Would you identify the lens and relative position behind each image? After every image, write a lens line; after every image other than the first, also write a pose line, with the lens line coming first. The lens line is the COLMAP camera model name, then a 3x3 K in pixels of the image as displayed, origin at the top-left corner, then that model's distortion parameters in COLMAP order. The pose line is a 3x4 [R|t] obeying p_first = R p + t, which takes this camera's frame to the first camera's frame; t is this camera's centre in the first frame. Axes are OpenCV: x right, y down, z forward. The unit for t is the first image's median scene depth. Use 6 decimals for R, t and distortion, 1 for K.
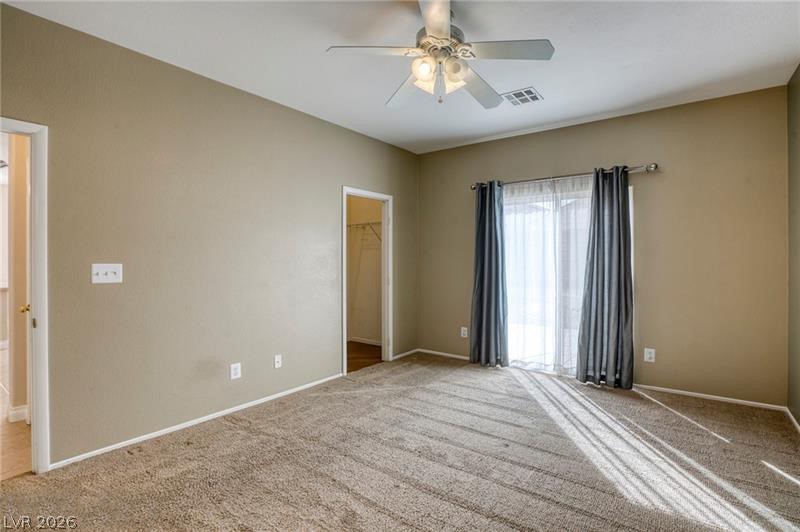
lens RADIAL K [[379.0, 0, 412.0], [0, 379.0, 258.3], [0, 0, 1]] dist [-0.056259, 0.022575]
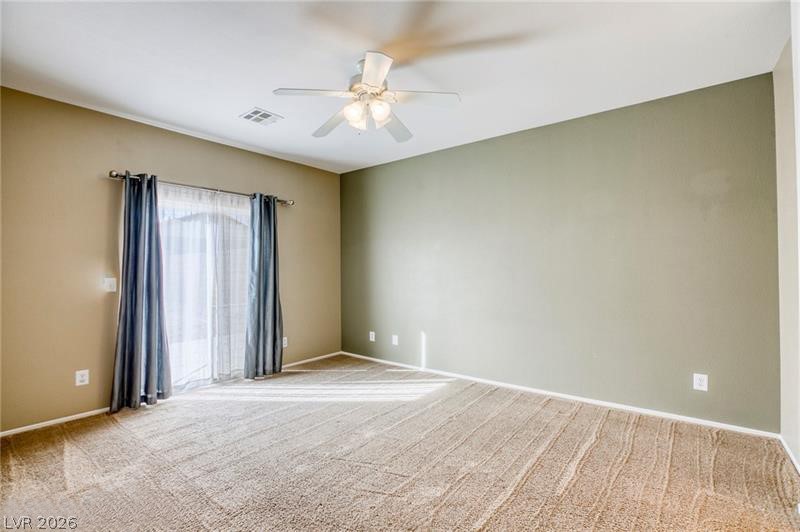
lens RADIAL K [[375.9, 0, 388.2], [0, 375.9, 265.1], [0, 0, 1]] dist [-0.052781, 0.022599]
pose [[0.039065, 0.018562, 0.999064, -0.686487], [0.008359, 0.999786, -0.018902, 0.012207], [-0.999202, 0.009090, 0.038902, 0.567161]]
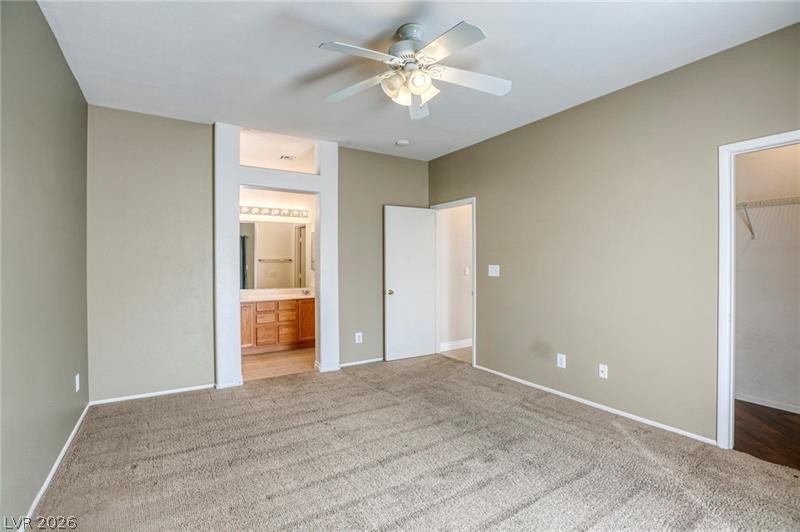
lens RADIAL K [[354.3, 0, 397.6], [0, 354.3, 267.6], [0, 0, 1]] dist [-0.047210, 0.018031]
pose [[-0.338514, 0.009663, -0.940912, 0.631522], [0.006143, 0.999949, 0.008060, 0.007315], [0.940941, -0.003052, -0.338556, 0.816606]]
